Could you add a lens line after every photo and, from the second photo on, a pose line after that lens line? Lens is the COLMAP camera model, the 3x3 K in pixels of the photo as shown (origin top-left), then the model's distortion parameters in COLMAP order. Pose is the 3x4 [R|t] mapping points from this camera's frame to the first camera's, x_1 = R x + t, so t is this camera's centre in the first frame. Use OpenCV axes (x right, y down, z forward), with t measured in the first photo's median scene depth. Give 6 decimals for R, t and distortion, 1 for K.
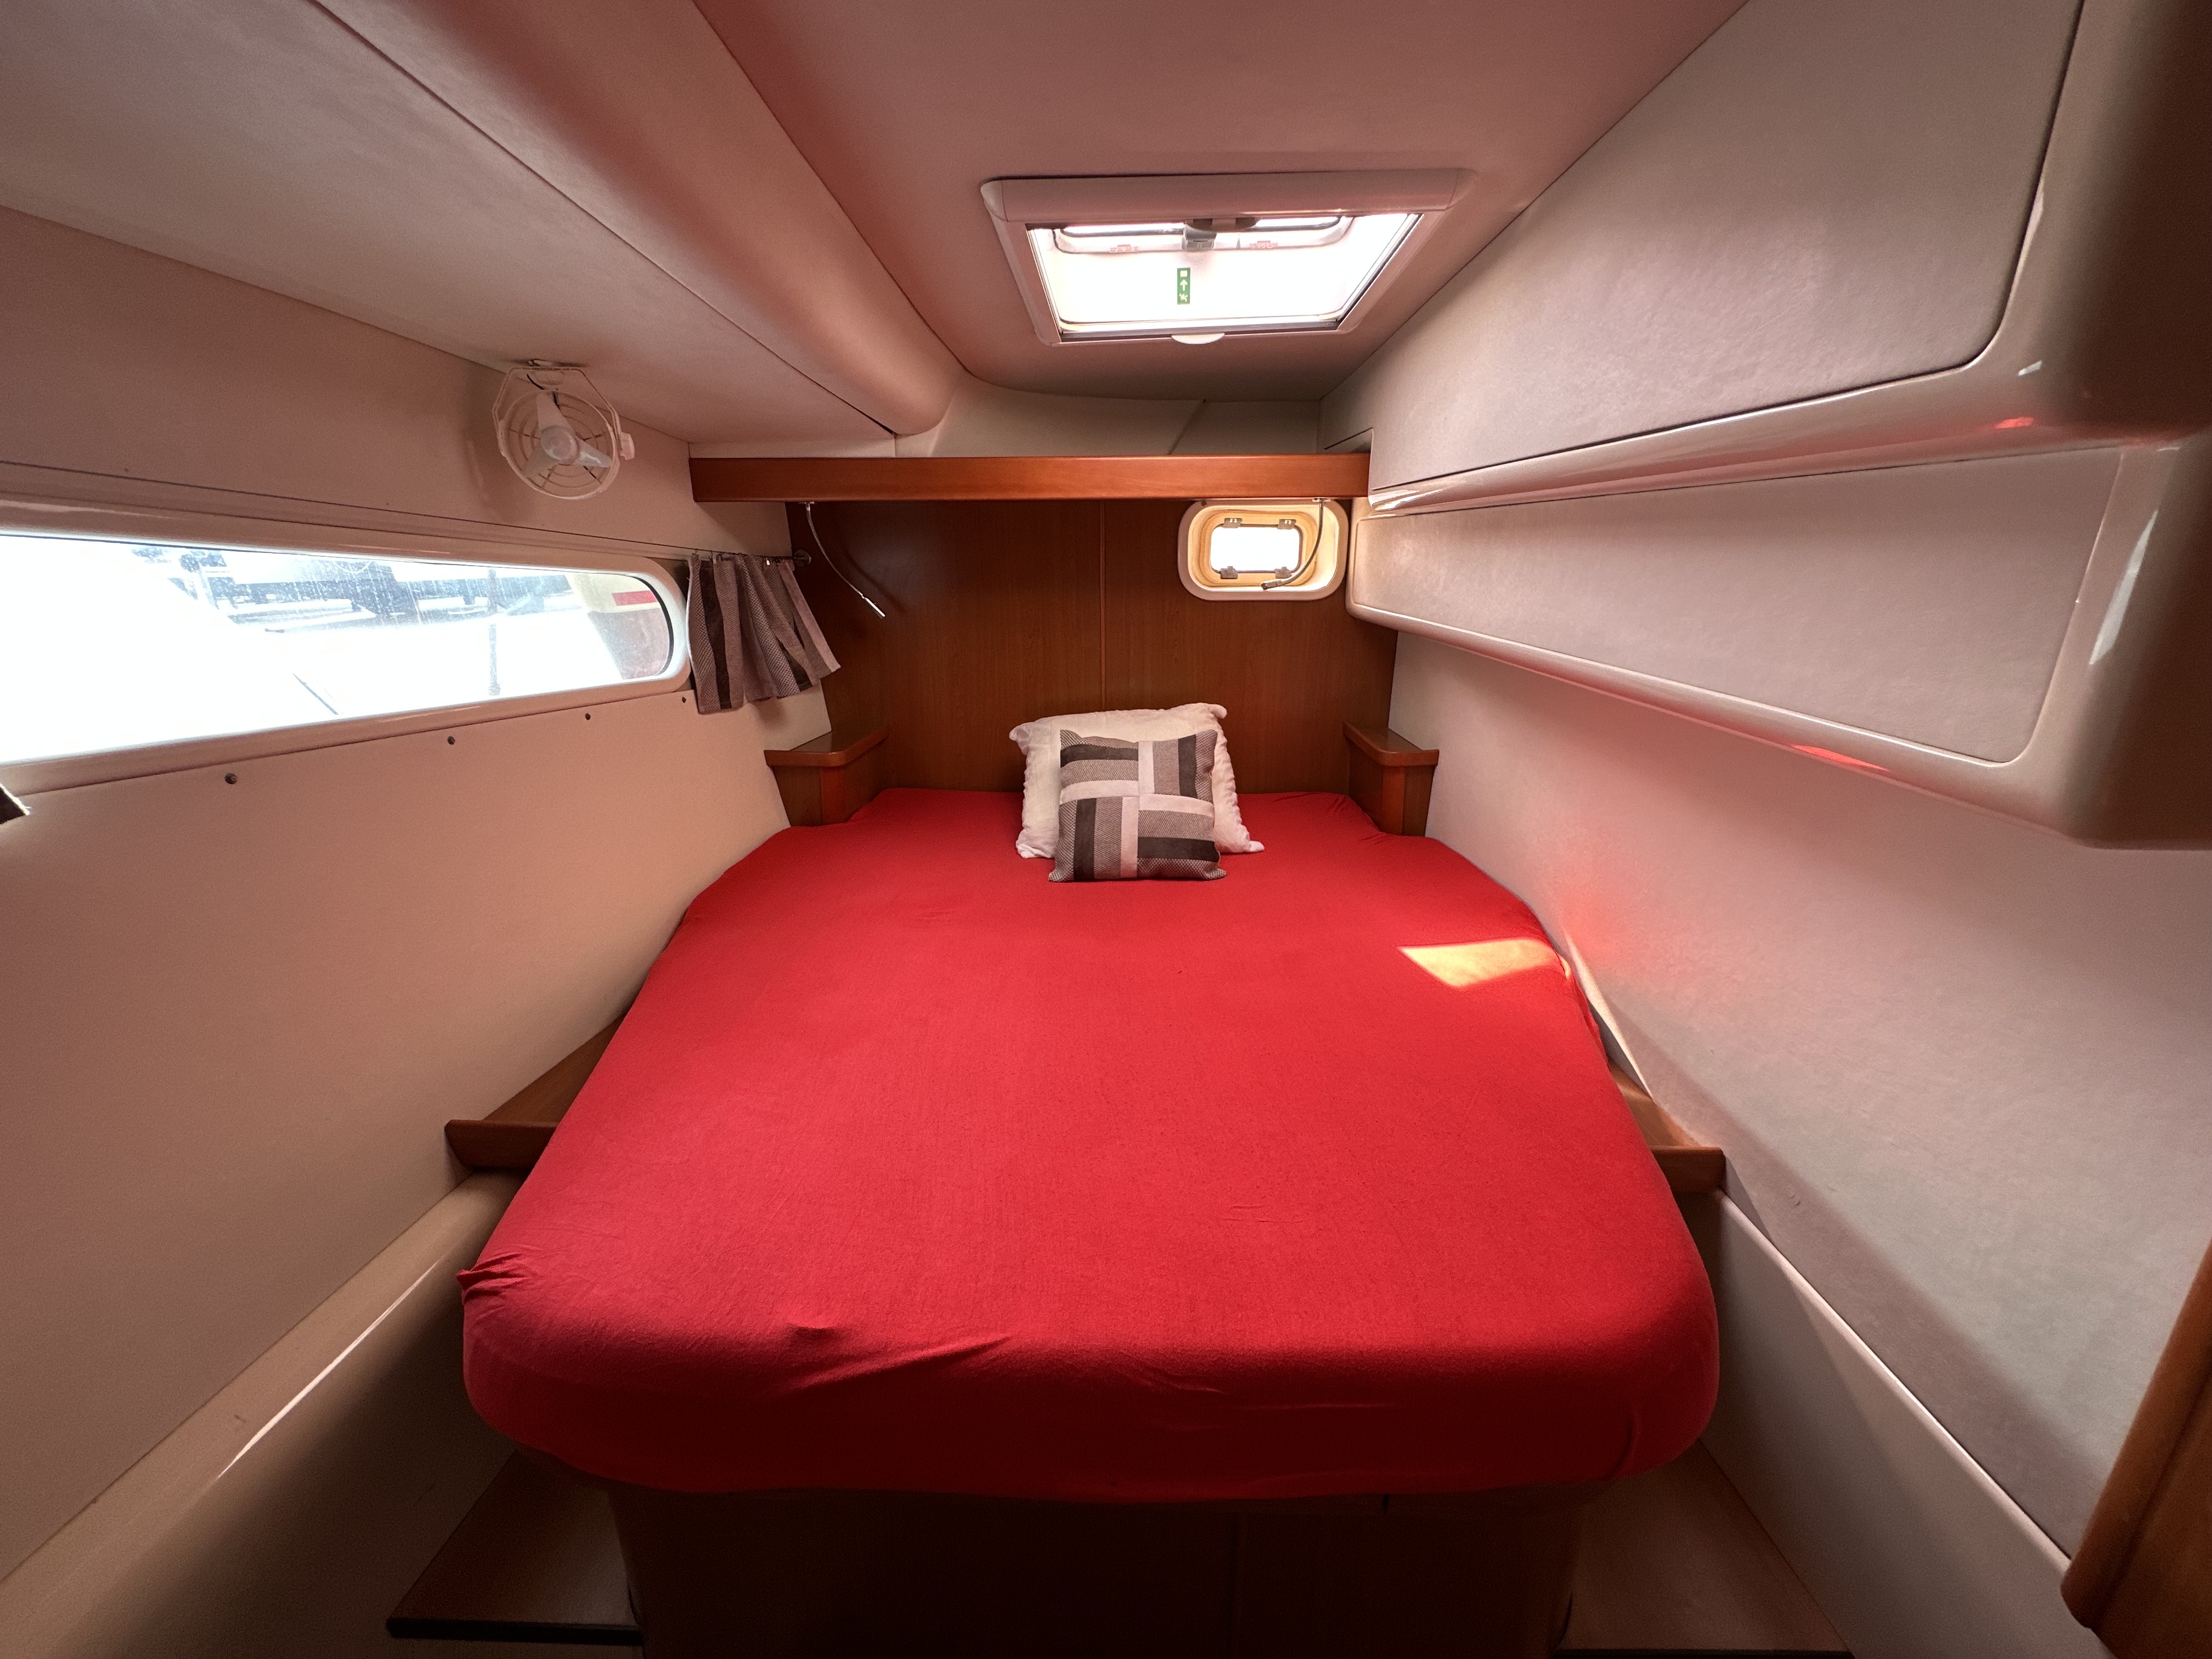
lens RADIAL K [[883.5, 0, 1106.0], [0, 883.5, 829.5], [0, 0, 1]] dist [-0.001294, 0.000155]
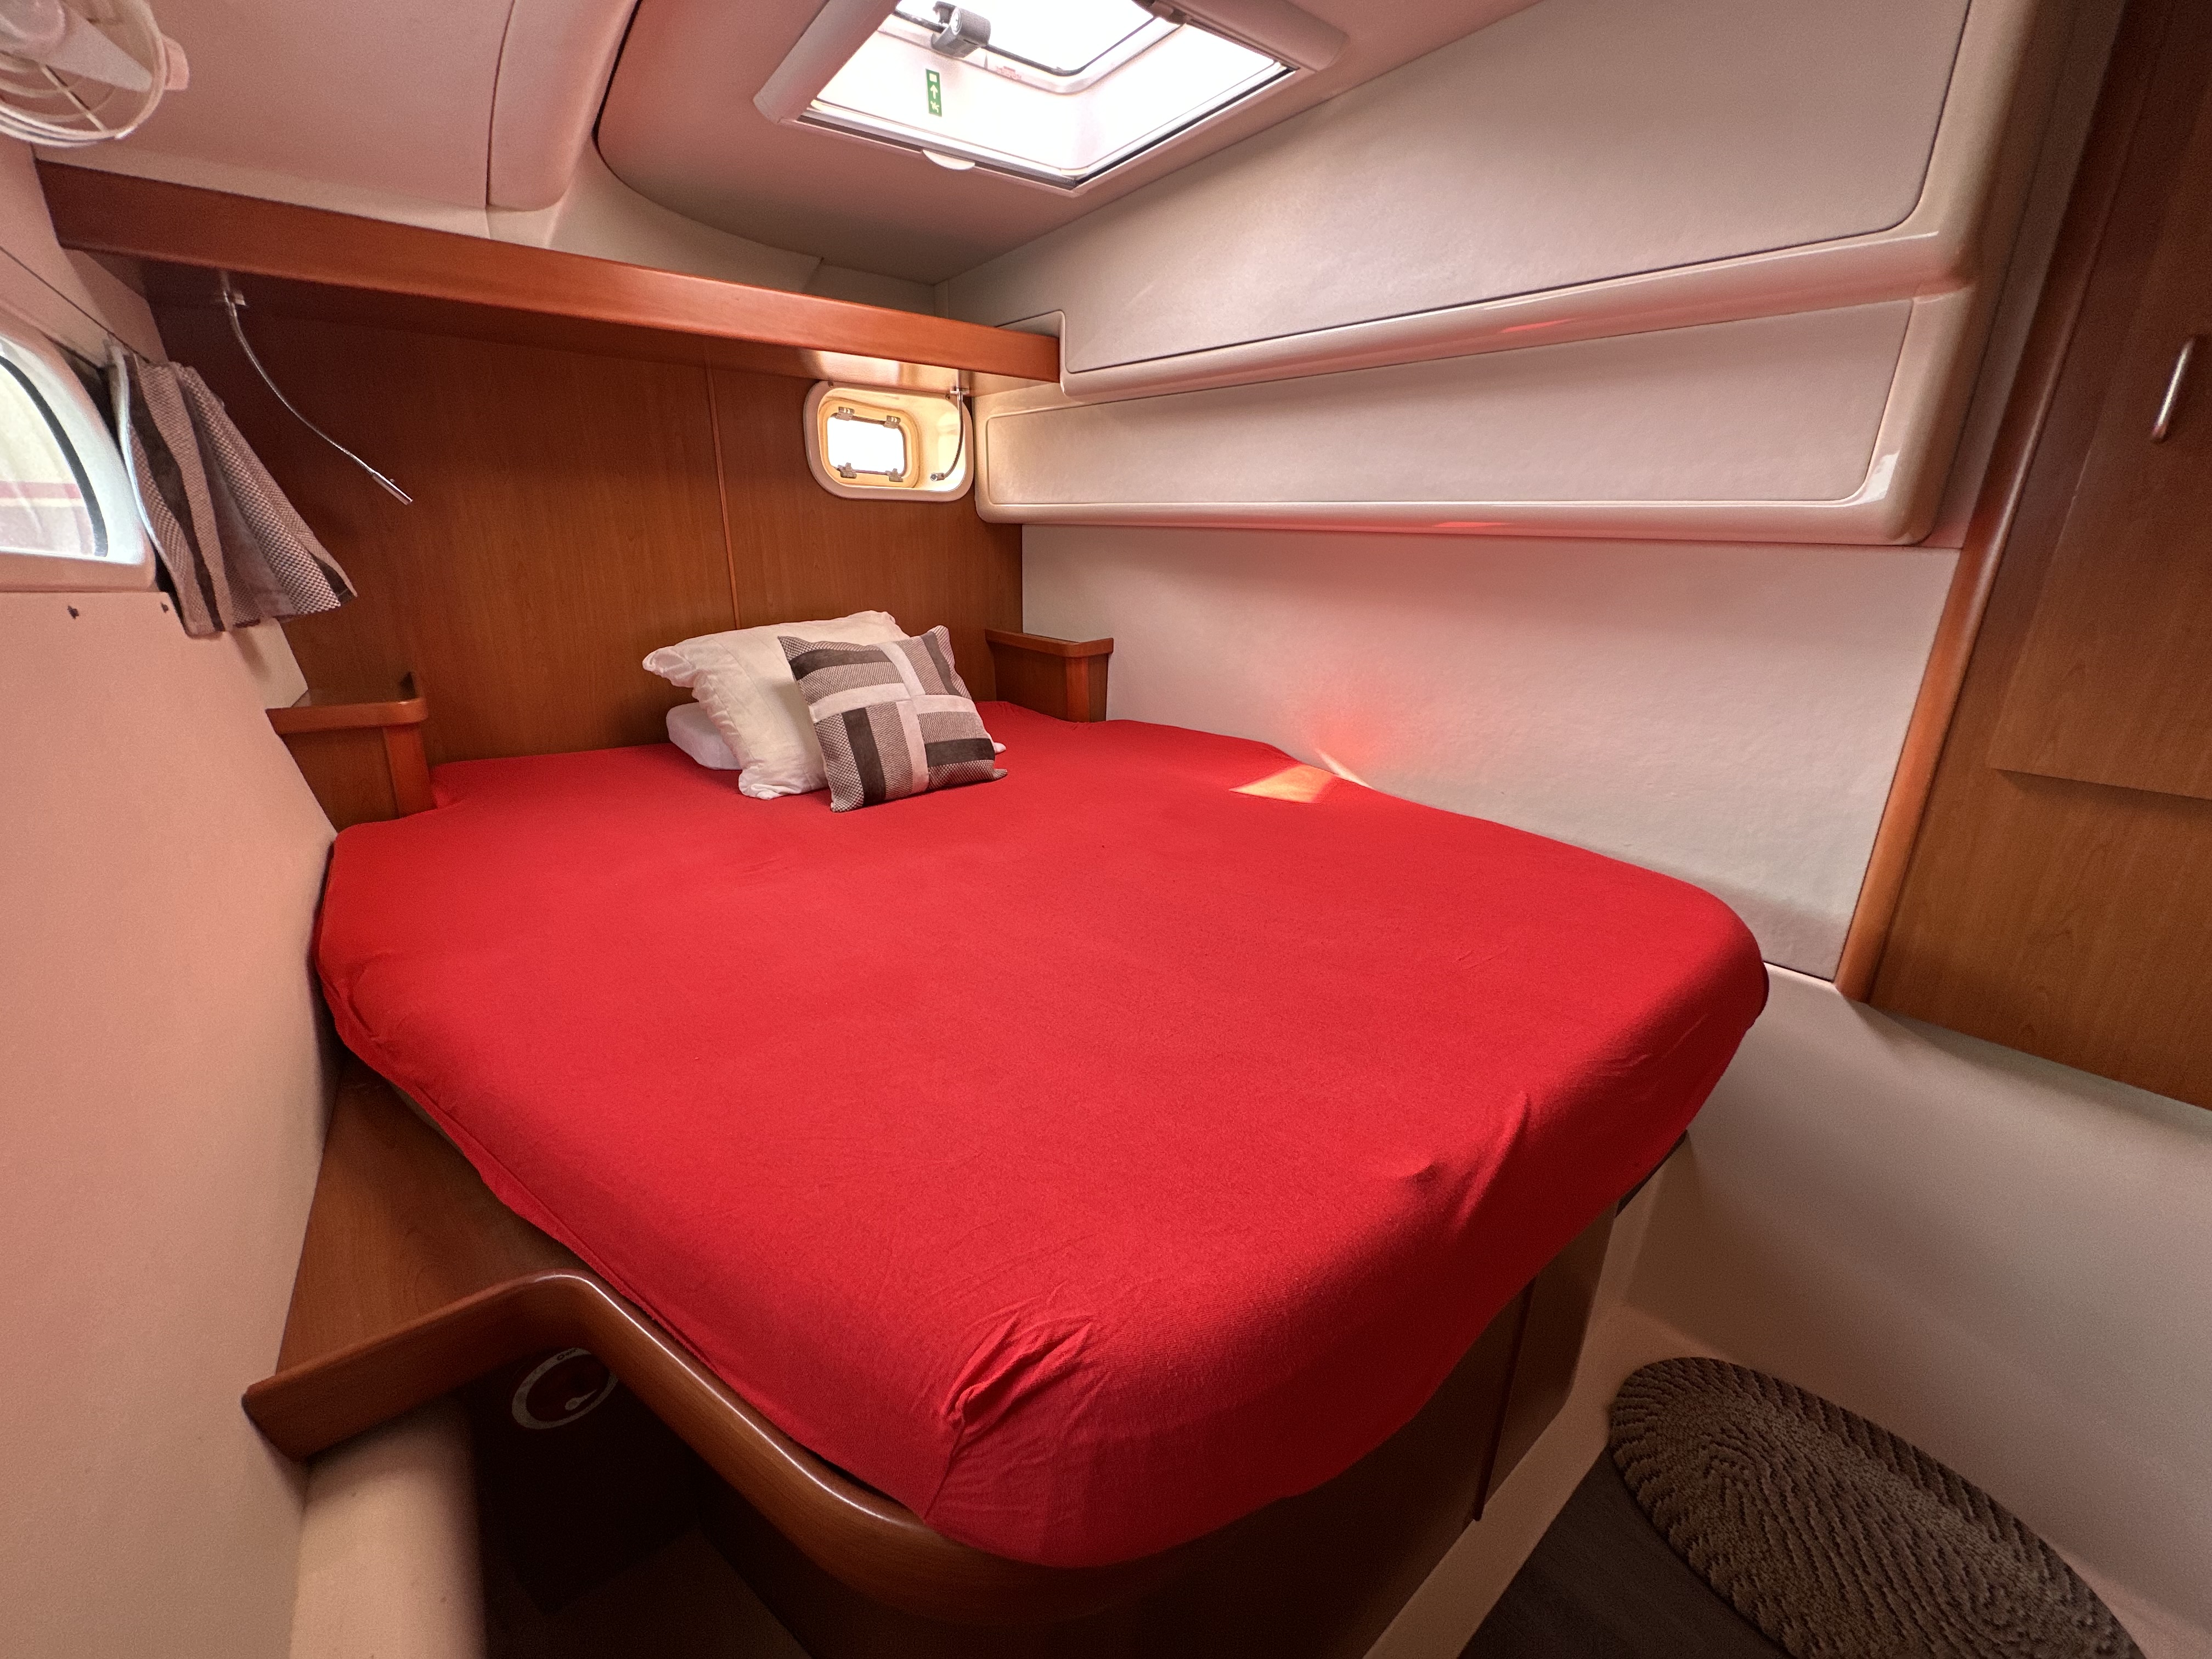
lens RADIAL K [[883.5, 0, 1106.0], [0, 883.5, 829.5], [0, 0, 1]] dist [-0.001294, 0.000155]
pose [[0.757380, -0.196963, 0.622560, -0.377871], [0.178893, 0.979533, 0.092267, 0.041709], [-0.627991, 0.041490, 0.777114, 0.191464]]
